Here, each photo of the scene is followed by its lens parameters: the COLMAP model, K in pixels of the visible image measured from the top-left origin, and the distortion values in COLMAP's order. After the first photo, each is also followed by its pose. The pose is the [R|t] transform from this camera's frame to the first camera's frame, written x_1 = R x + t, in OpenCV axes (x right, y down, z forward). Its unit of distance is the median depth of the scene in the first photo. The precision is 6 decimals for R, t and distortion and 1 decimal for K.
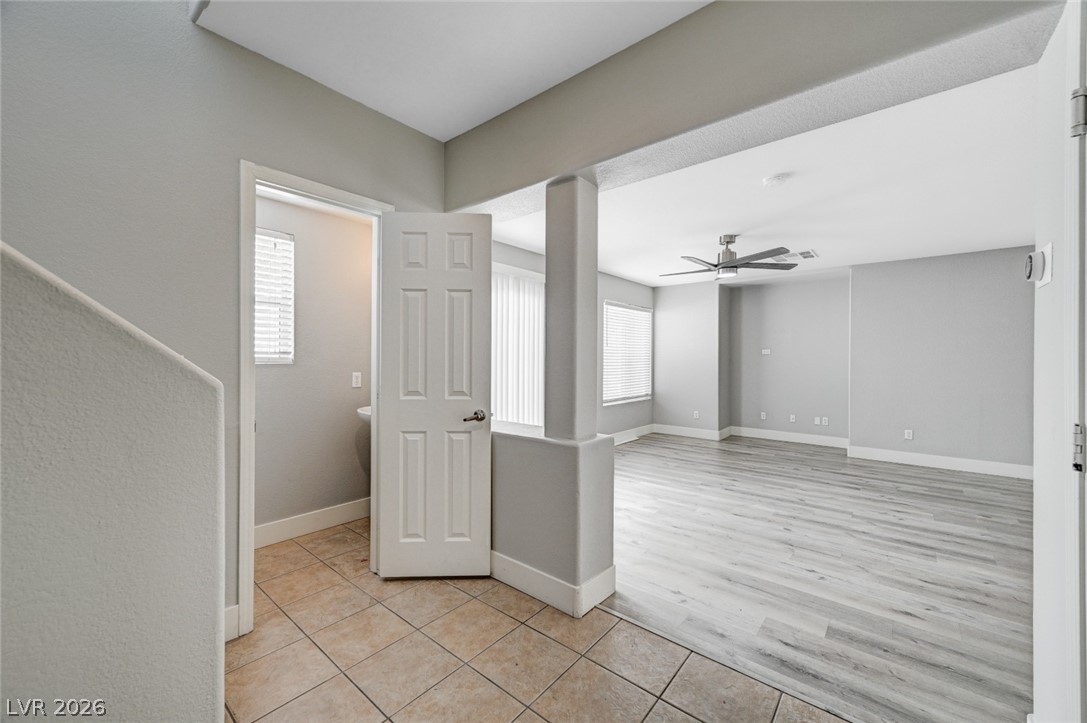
lens RADIAL K [[426.5, 0, 543.9], [0, 426.5, 363.0], [0, 0, 1]] dist [0.000431, 0.000268]
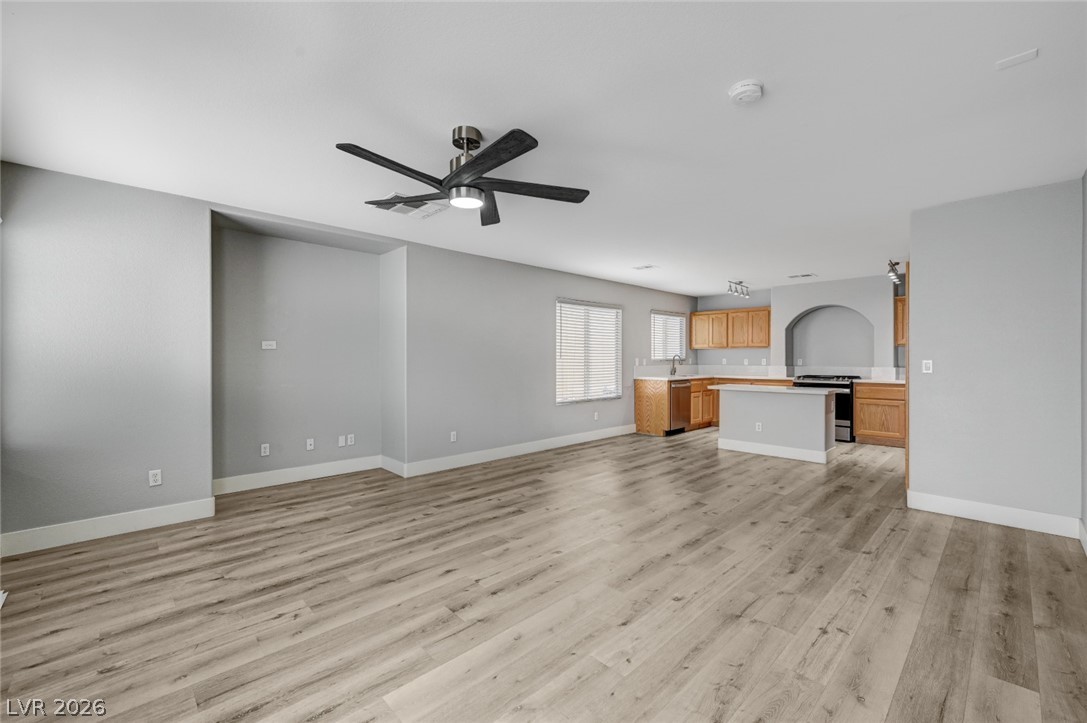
lens RADIAL K [[444.6, 0, 548.9], [0, 444.6, 361.4], [0, 0, 1]] dist [0.000897, 0.000211]
pose [[0.092924, -0.009626, 0.995627, -0.178131], [0.007876, 0.999929, 0.008932, -0.012013], [-0.995642, 0.007012, 0.092994, 1.141114]]
